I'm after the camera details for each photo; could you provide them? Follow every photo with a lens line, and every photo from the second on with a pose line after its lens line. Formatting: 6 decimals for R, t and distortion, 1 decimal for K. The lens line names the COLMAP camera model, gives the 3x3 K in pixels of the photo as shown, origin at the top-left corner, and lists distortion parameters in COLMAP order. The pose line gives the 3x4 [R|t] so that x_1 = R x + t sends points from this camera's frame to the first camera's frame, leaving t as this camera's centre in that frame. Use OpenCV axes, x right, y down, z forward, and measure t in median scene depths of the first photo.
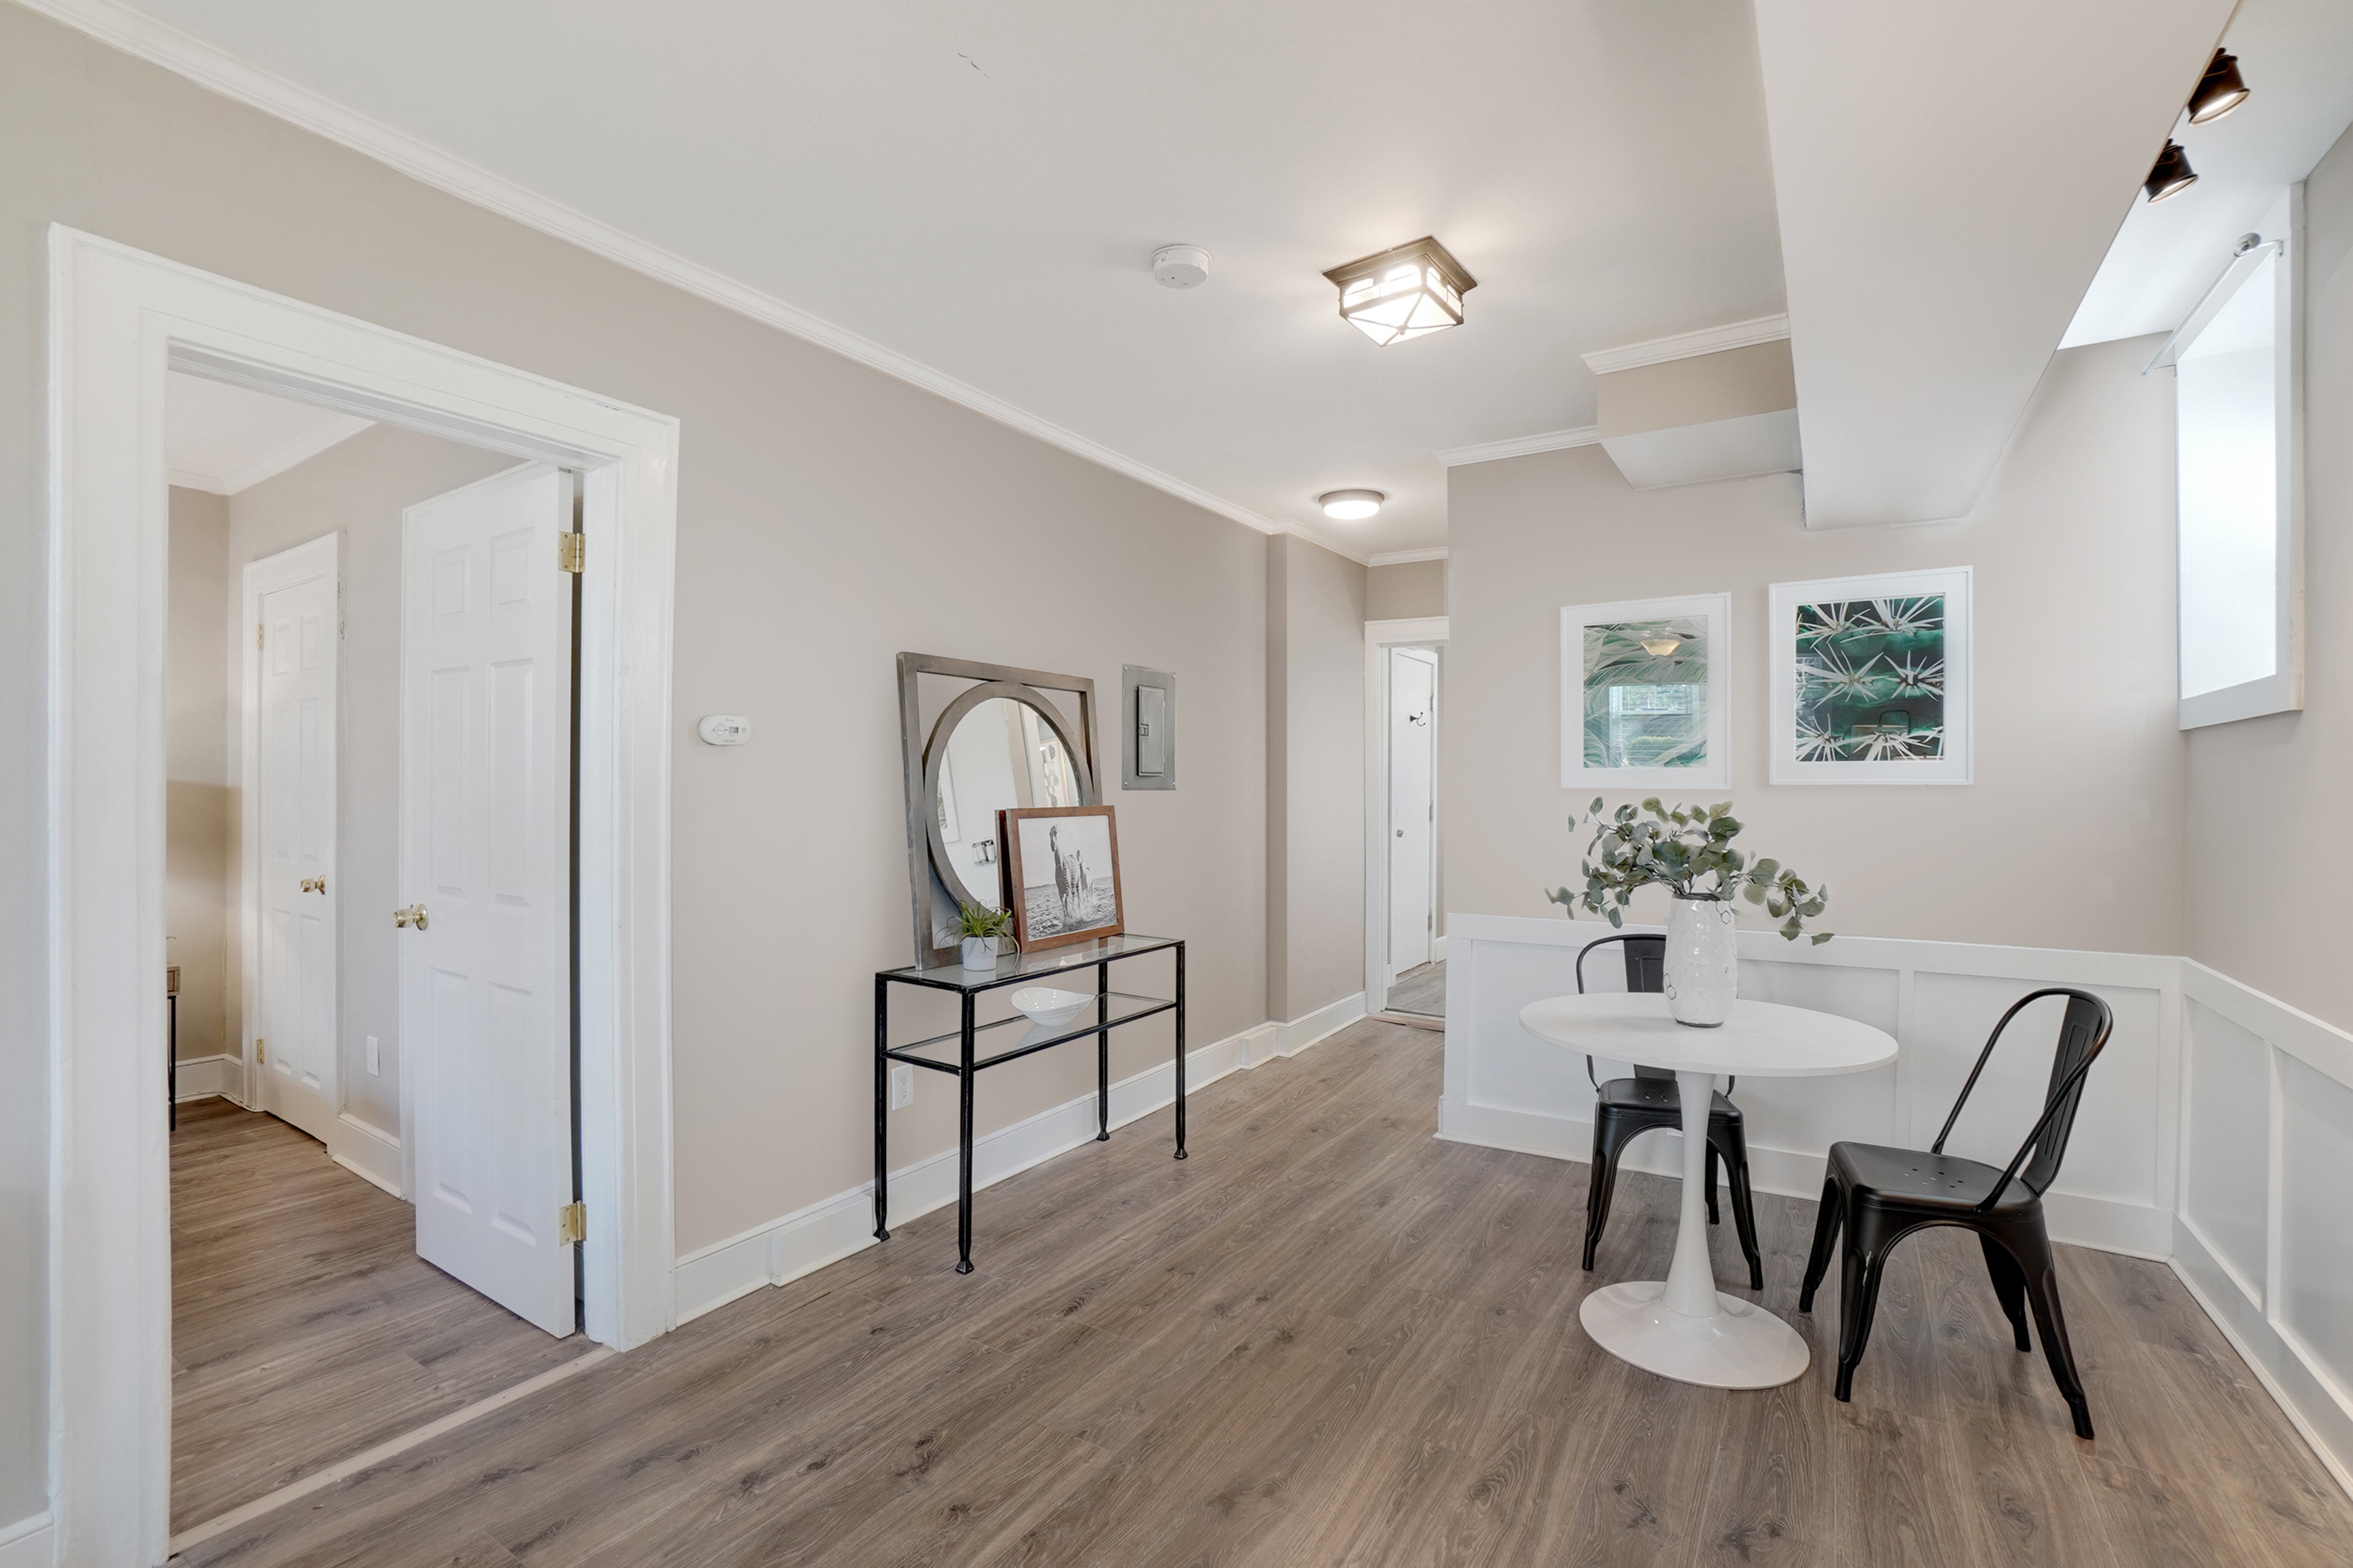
lens RADIAL K [[1045.3, 0, 1166.2], [0, 1045.3, 794.9], [0, 0, 1]] dist [-0.067861, 0.024844]
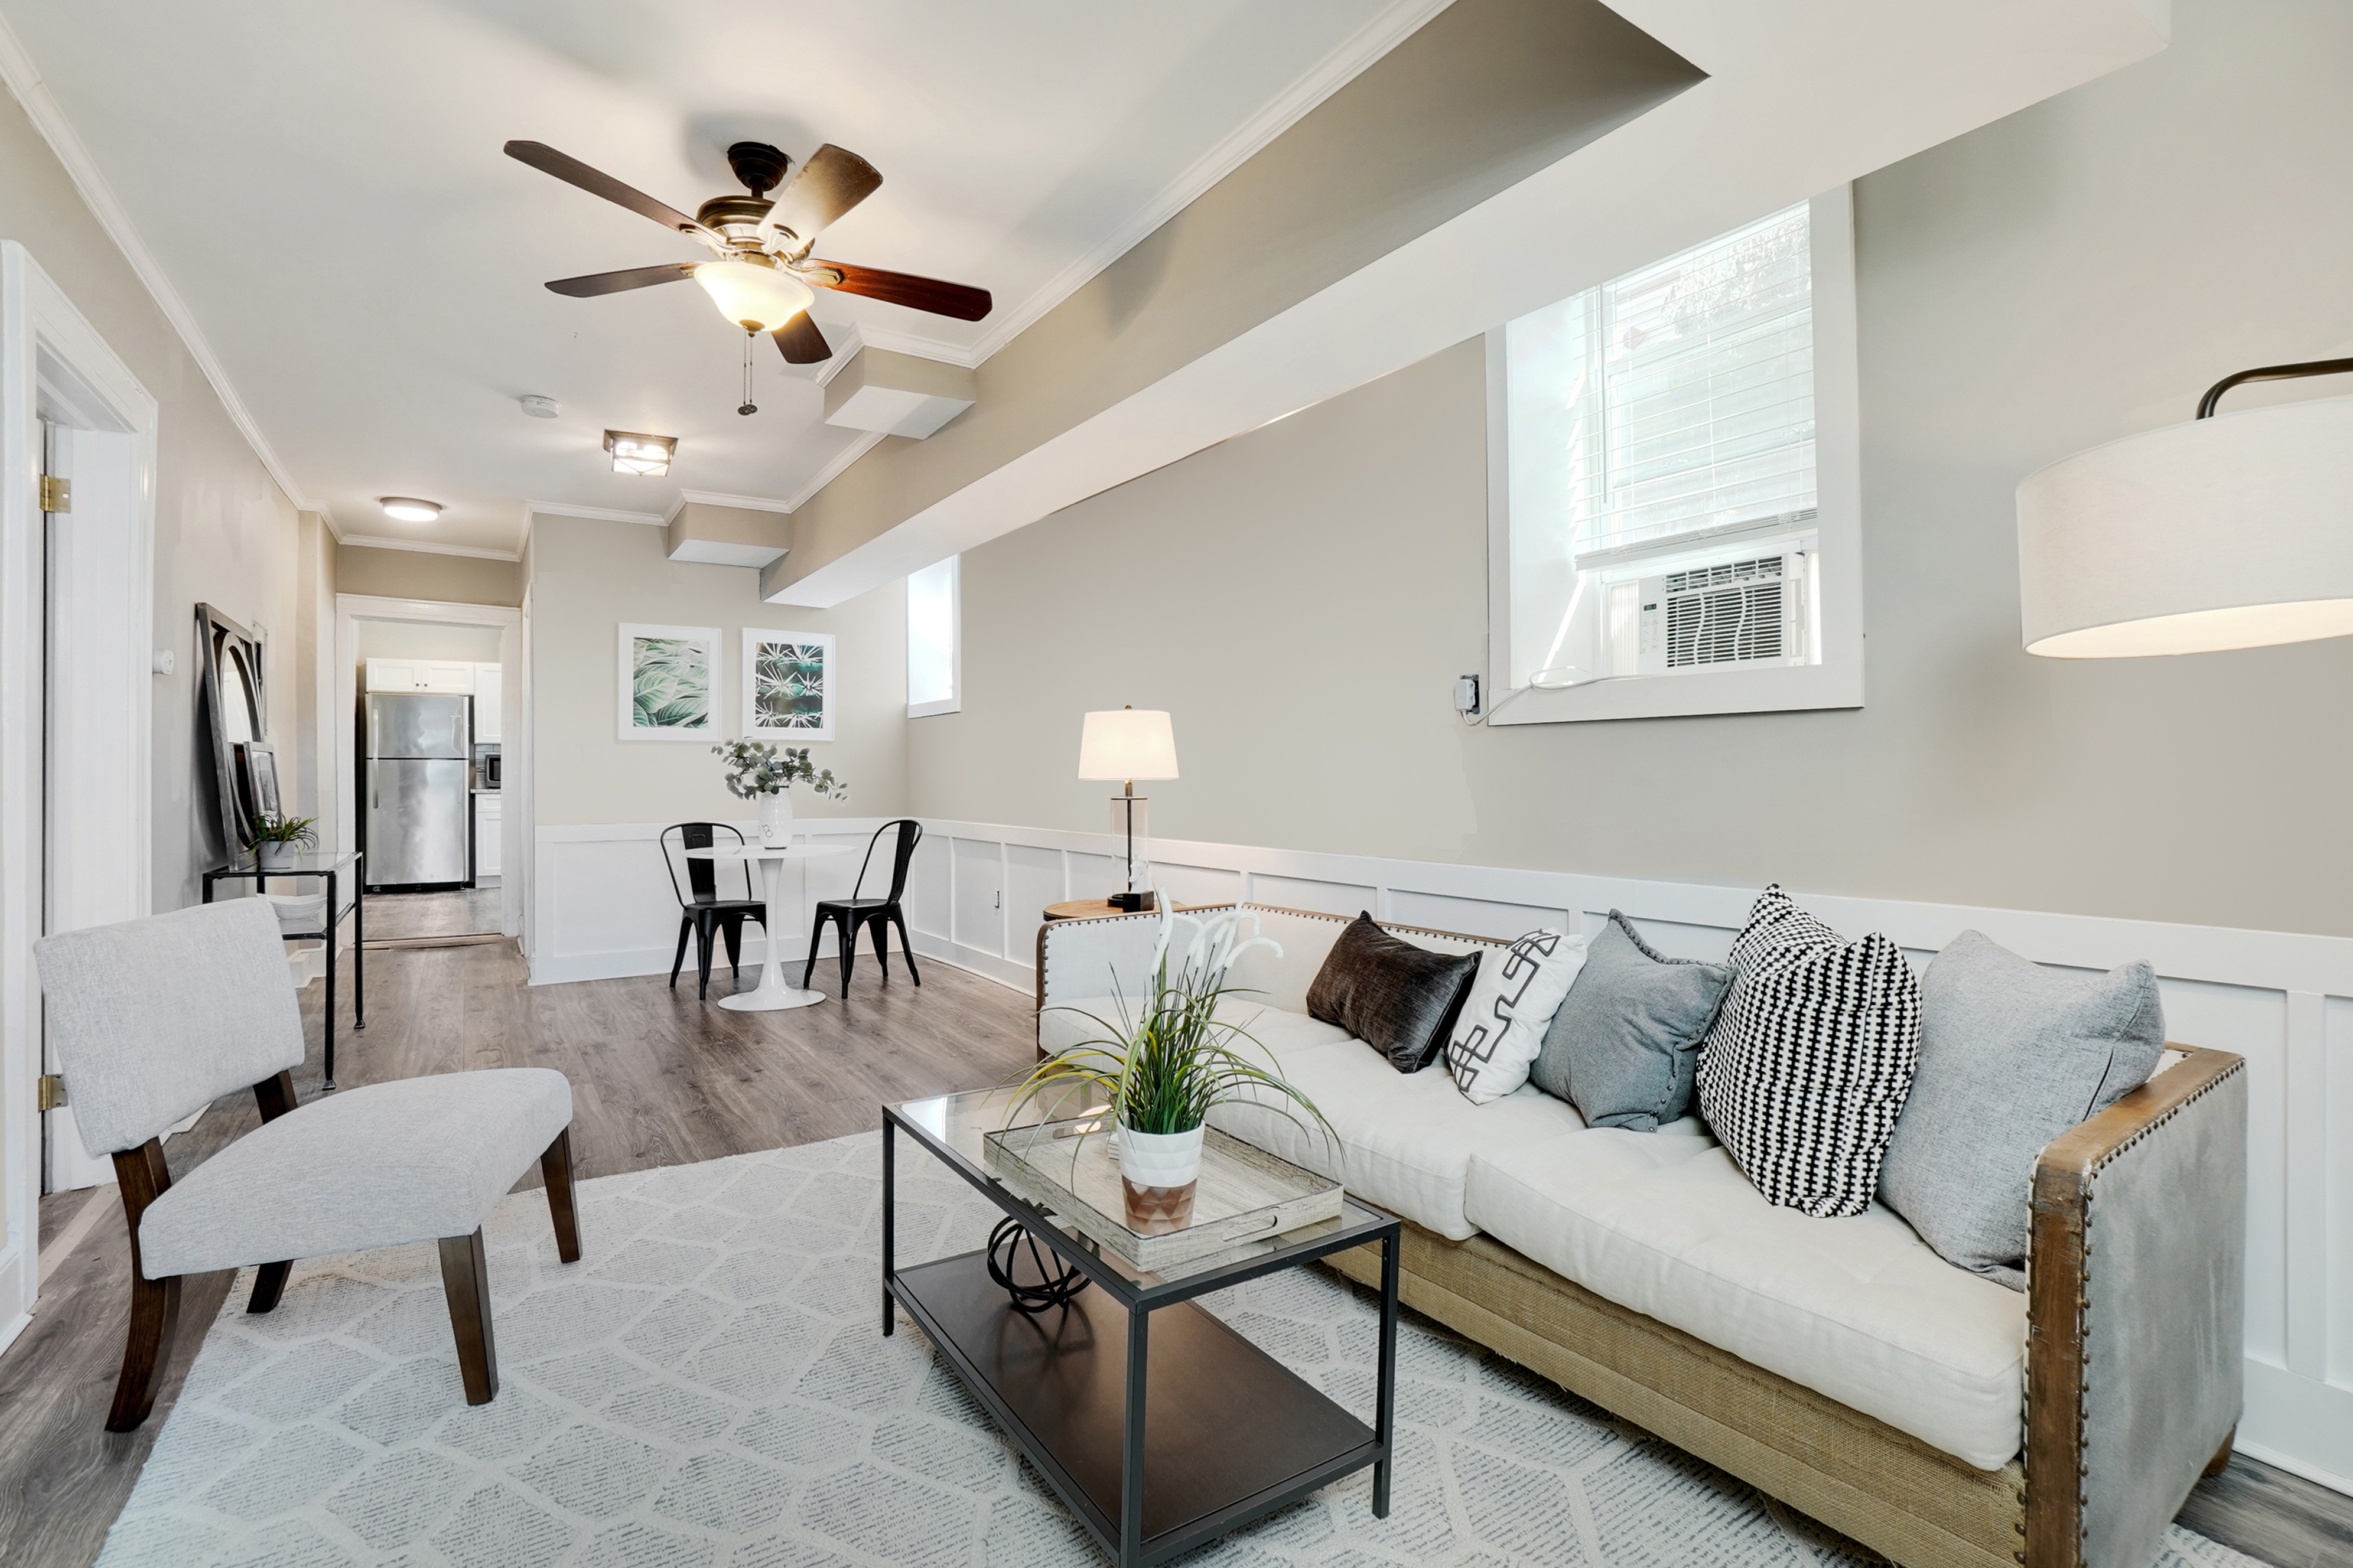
lens RADIAL K [[1060.7, 0, 1130.6], [0, 1060.7, 763.0], [0, 0, 1]] dist [-0.000343, 0.000026]
pose [[0.429864, 0.009374, 0.902845, -0.855174], [0.006934, 0.999882, -0.013683, 0.066166], [-0.902867, 0.012142, 0.429748, -0.445741]]
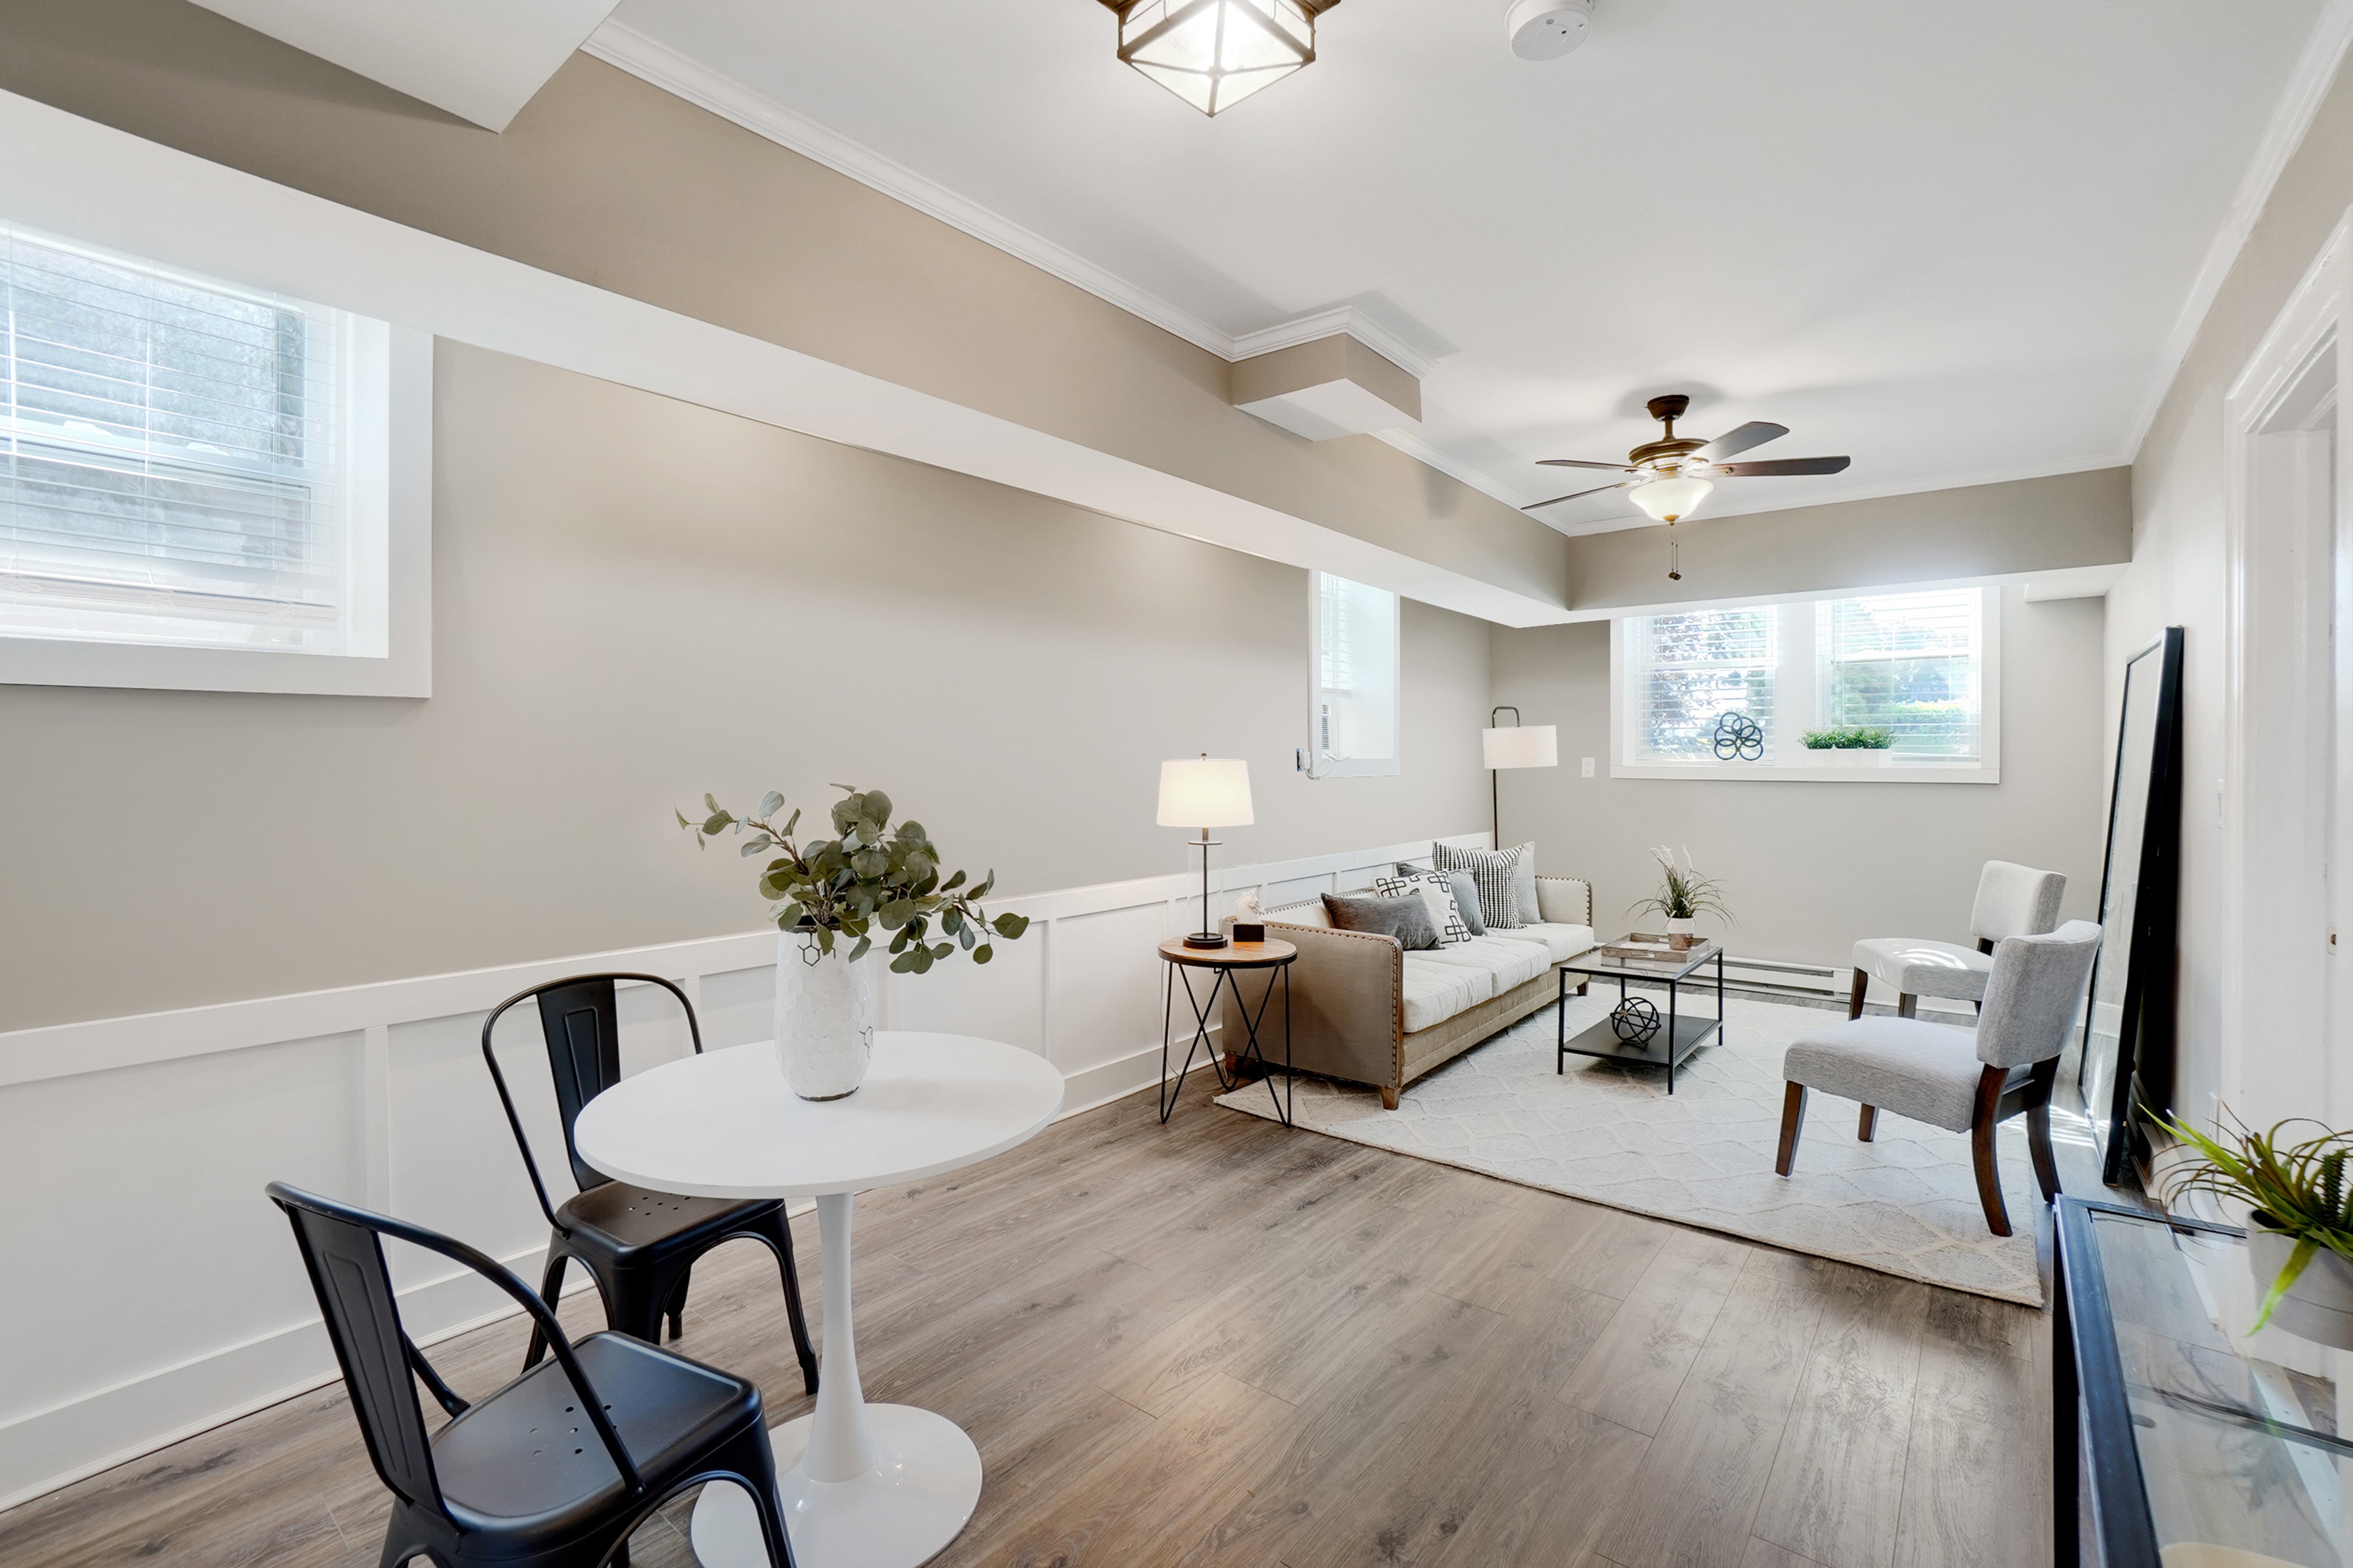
lens RADIAL K [[1040.8, 0, 1164.2], [0, 1040.8, 767.5], [0, 0, 1]] dist [-0.058230, 0.010441]
pose [[-0.994043, -0.002249, 0.108962, 0.152624], [-0.000948, 0.999928, 0.011989, -0.015585], [-0.108981, 0.011814, -0.993974, 1.325385]]
